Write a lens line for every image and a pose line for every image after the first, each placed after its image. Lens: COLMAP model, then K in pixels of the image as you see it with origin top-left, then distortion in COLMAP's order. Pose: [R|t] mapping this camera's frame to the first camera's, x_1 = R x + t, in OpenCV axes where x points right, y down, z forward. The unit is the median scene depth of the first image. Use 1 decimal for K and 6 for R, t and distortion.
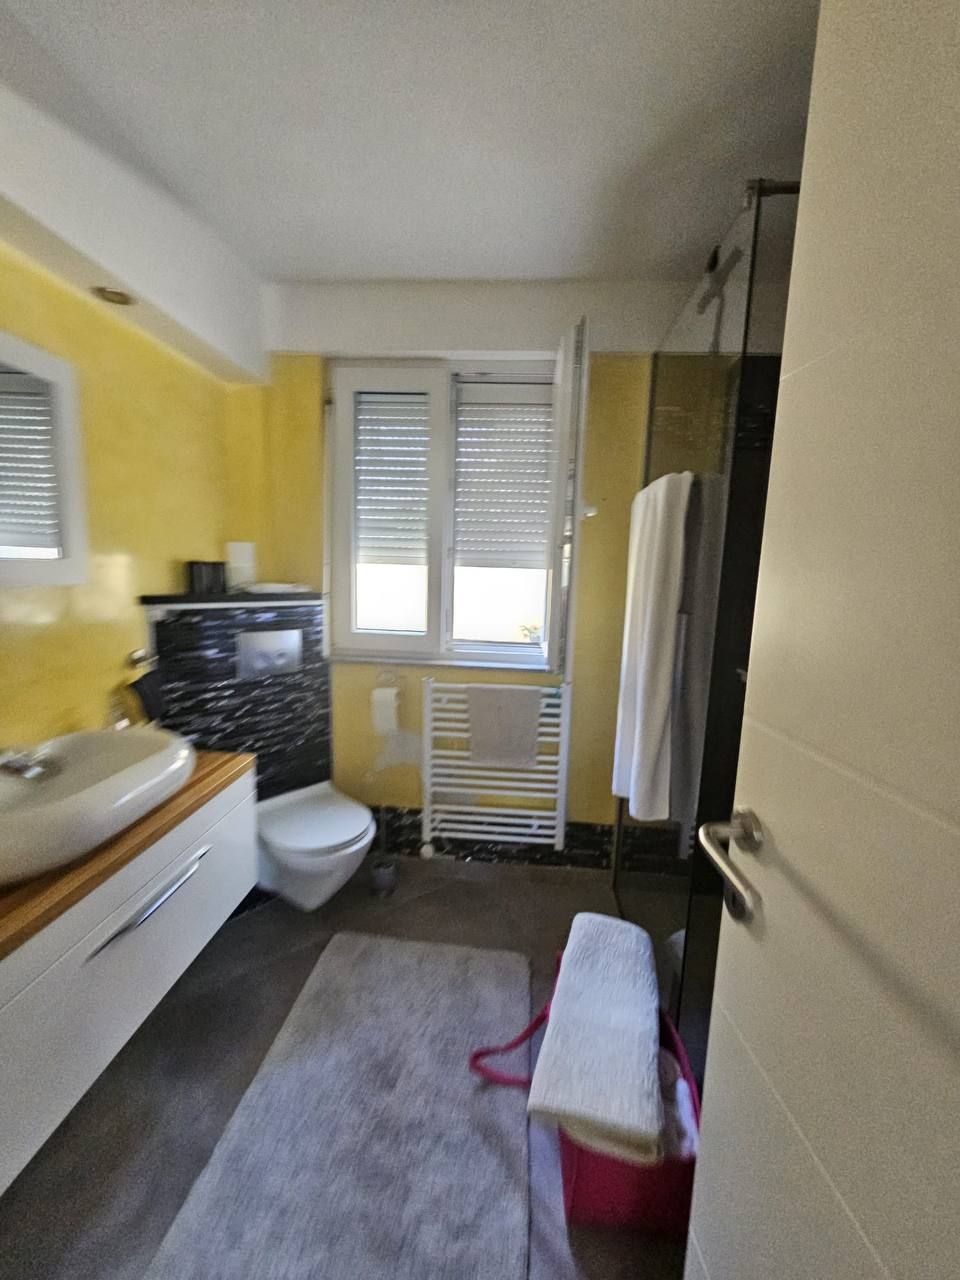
lens RADIAL K [[526.9, 0, 482.7], [0, 526.9, 636.8], [0, 0, 1]] dist [-0.001223, -0.000594]
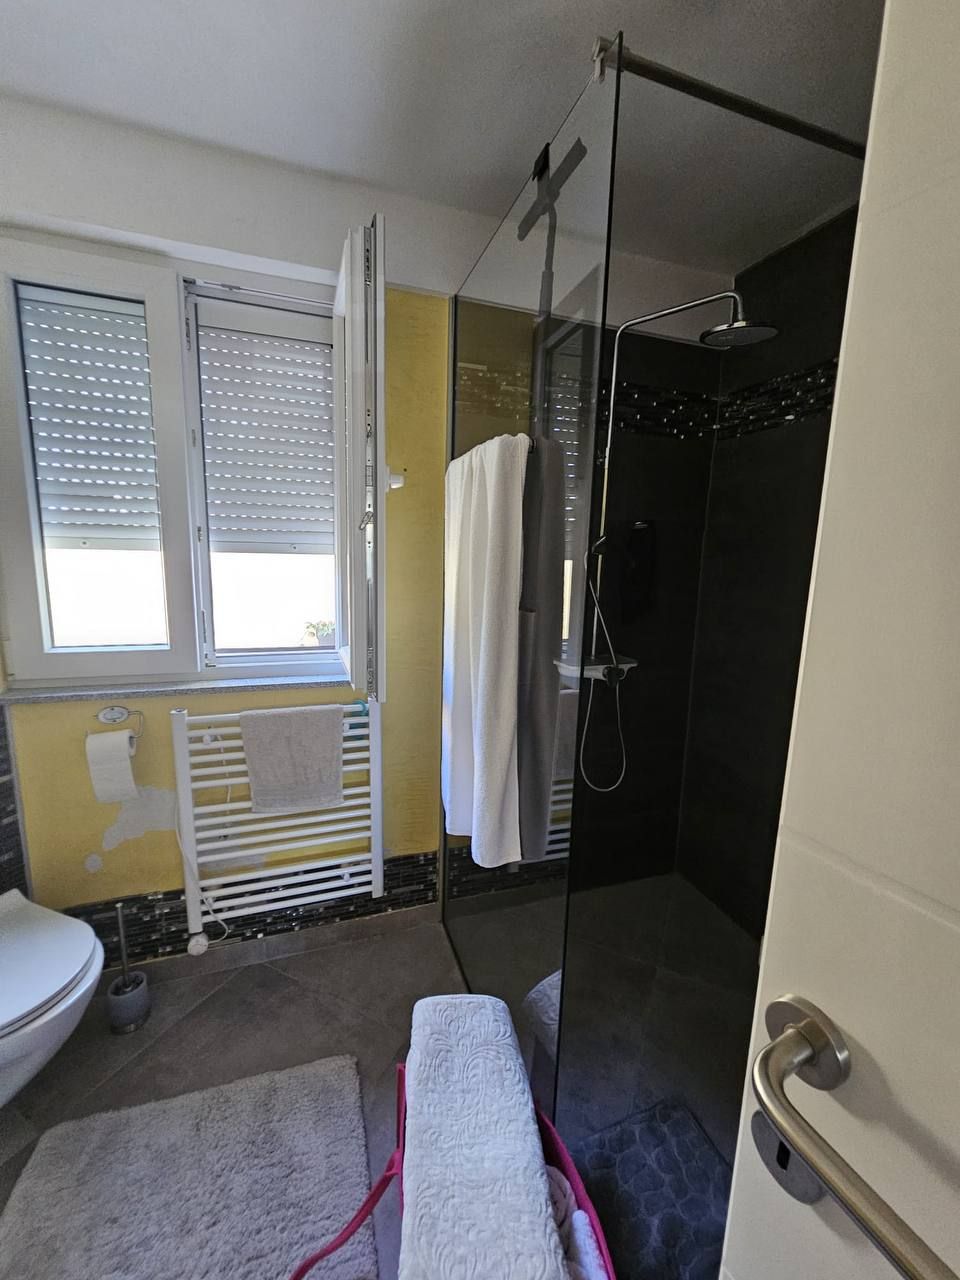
lens RADIAL K [[526.9, 0, 482.7], [0, 526.9, 636.8], [0, 0, 1]] dist [-0.001223, -0.000594]
pose [[0.915877, -0.069808, 0.395342, -0.002152], [0.055539, 0.997329, 0.047438, -0.031899], [-0.397598, -0.021491, 0.917308, 0.186034]]
